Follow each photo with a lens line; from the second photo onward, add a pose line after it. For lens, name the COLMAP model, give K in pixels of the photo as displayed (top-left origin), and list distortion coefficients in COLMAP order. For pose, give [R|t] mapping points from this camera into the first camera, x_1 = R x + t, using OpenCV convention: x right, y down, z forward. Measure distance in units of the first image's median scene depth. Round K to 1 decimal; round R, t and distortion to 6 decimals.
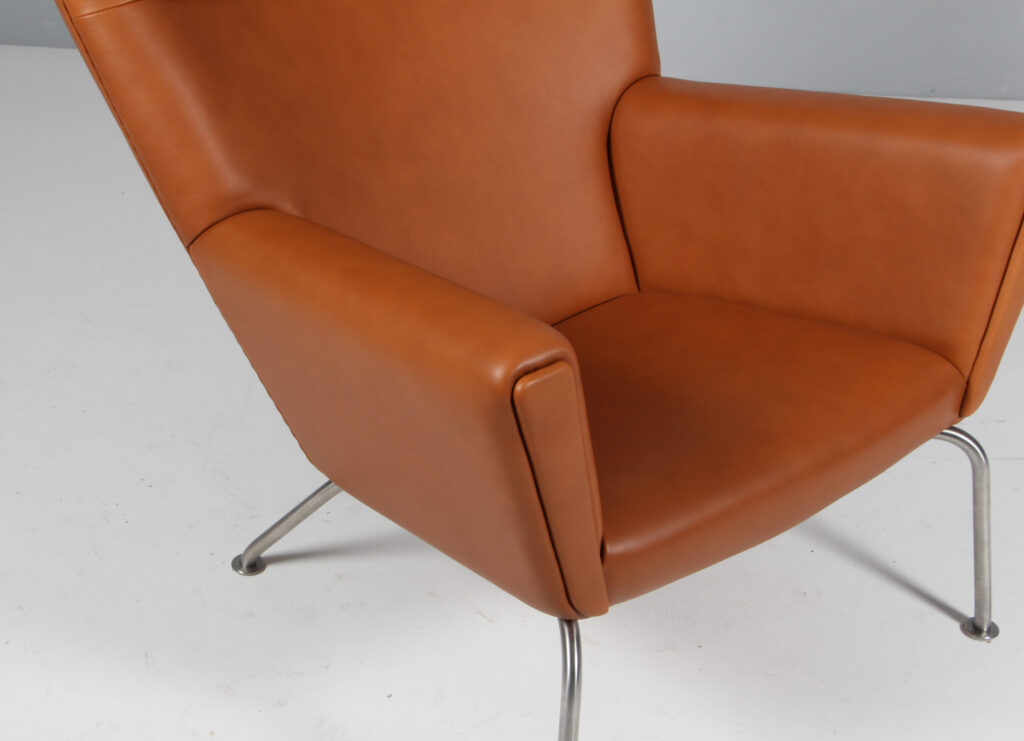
lens RADIAL K [[1800.1, 0, 485.0], [0, 1800.1, 368.2], [0, 0, 1]] dist [0.122369, 0.000000]
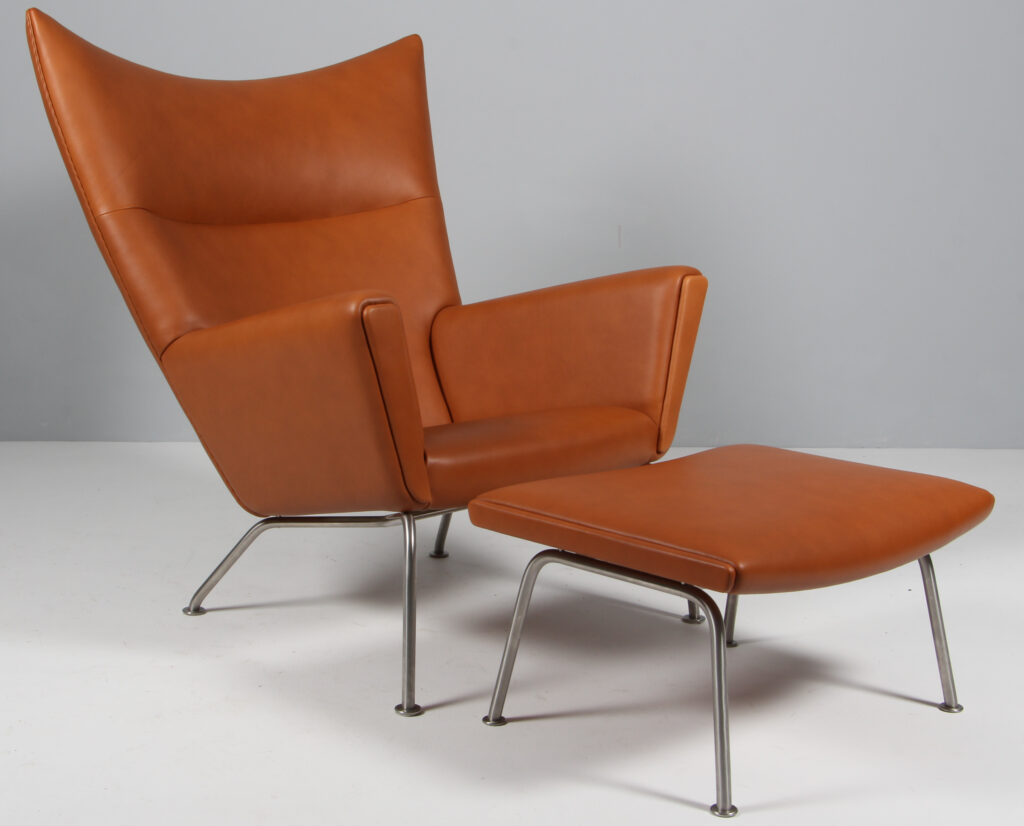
lens RADIAL K [[1607.0, 0, 506.3], [0, 1607.0, 411.1], [0, 0, 1]] dist [-0.031063, 0.000000]
pose [[0.995659, -0.035124, 0.086192, 0.013305], [0.066268, 0.917789, -0.391499, 0.530268], [-0.065355, 0.395511, 0.916133, -0.277343]]
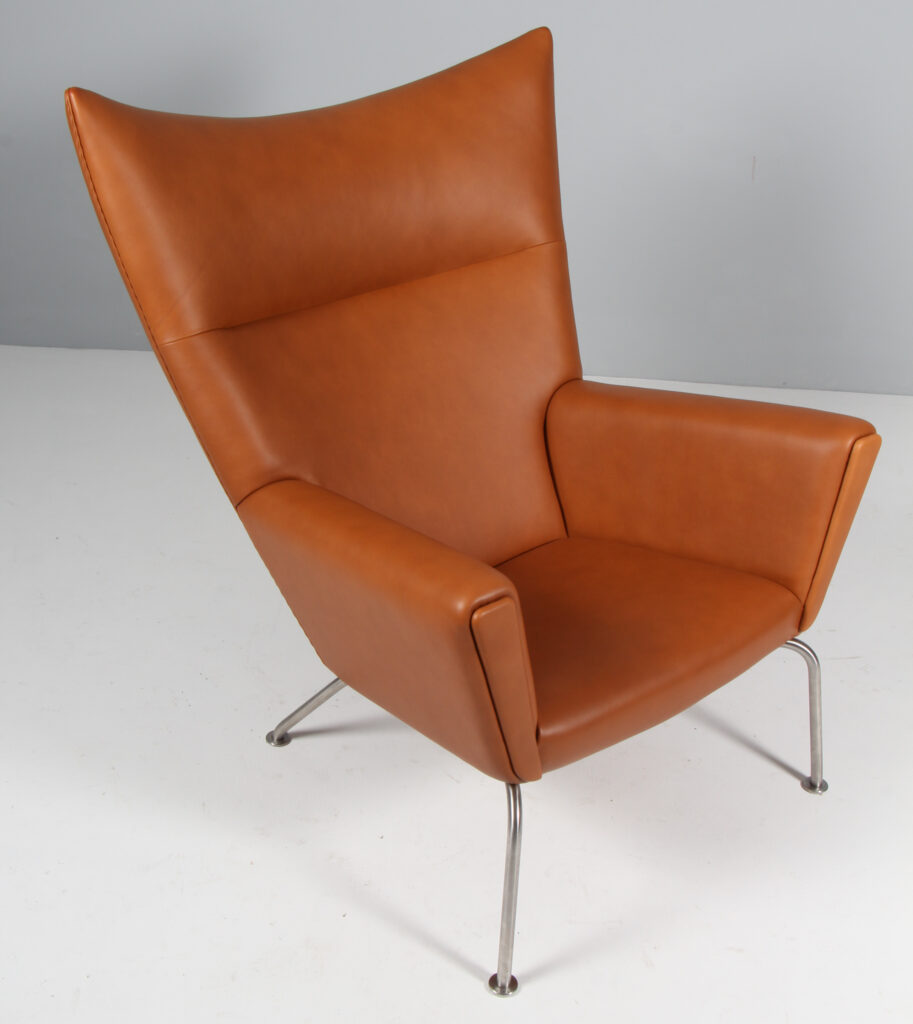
lens RADIAL K [[1390.6, 0, 453.5], [0, 1390.6, 487.9], [0, 0, 1]] dist [-0.093050, 0.000000]
pose [[0.999988, 0.001985, -0.004475, 0.005098], [-0.002257, 0.998104, -0.061509, -0.016722], [0.004345, 0.061518, 0.998097, -0.049852]]
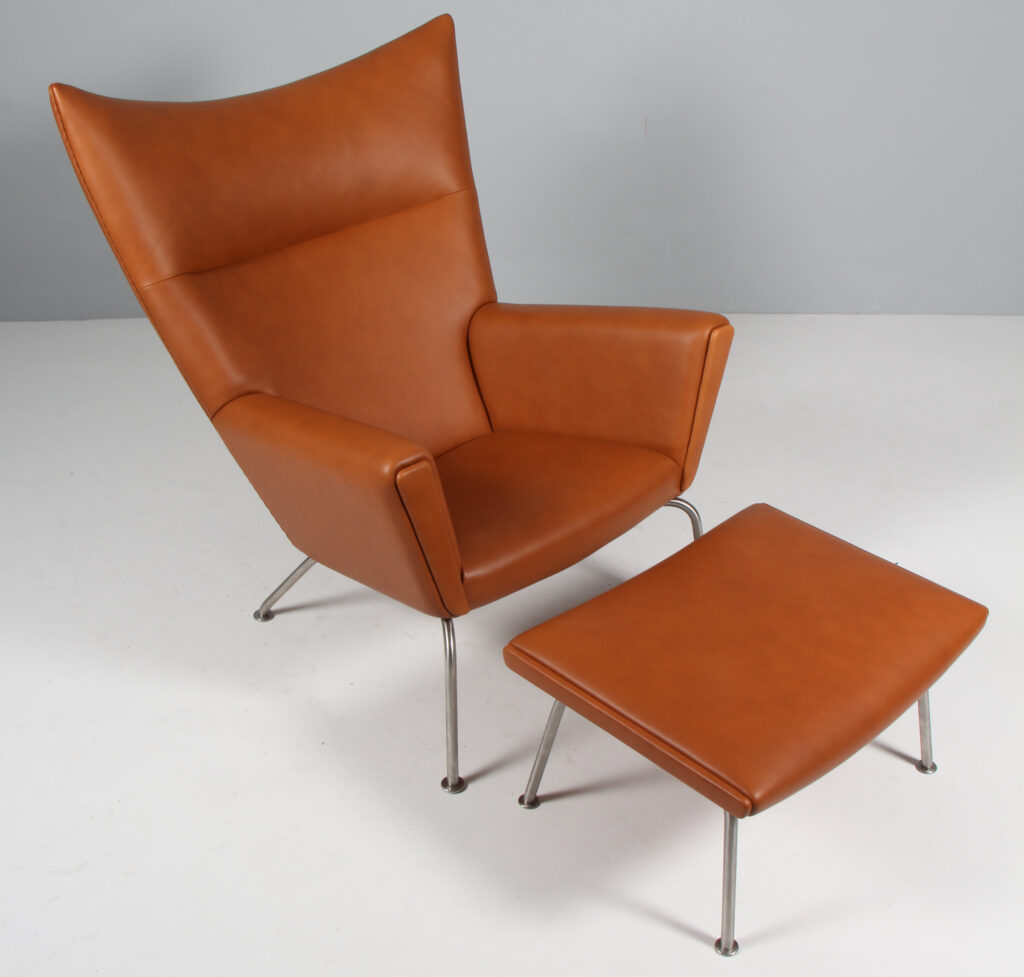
lens RADIAL K [[1268.8, 0, 516.6], [0, 1268.8, 496.3], [0, 0, 1]] dist [-0.151206, 0.000000]
pose [[0.996672, -0.066545, 0.047079, 0.055155], [0.067882, 0.997317, -0.027394, 0.053282], [-0.045130, 0.030499, 0.998515, -0.163218]]
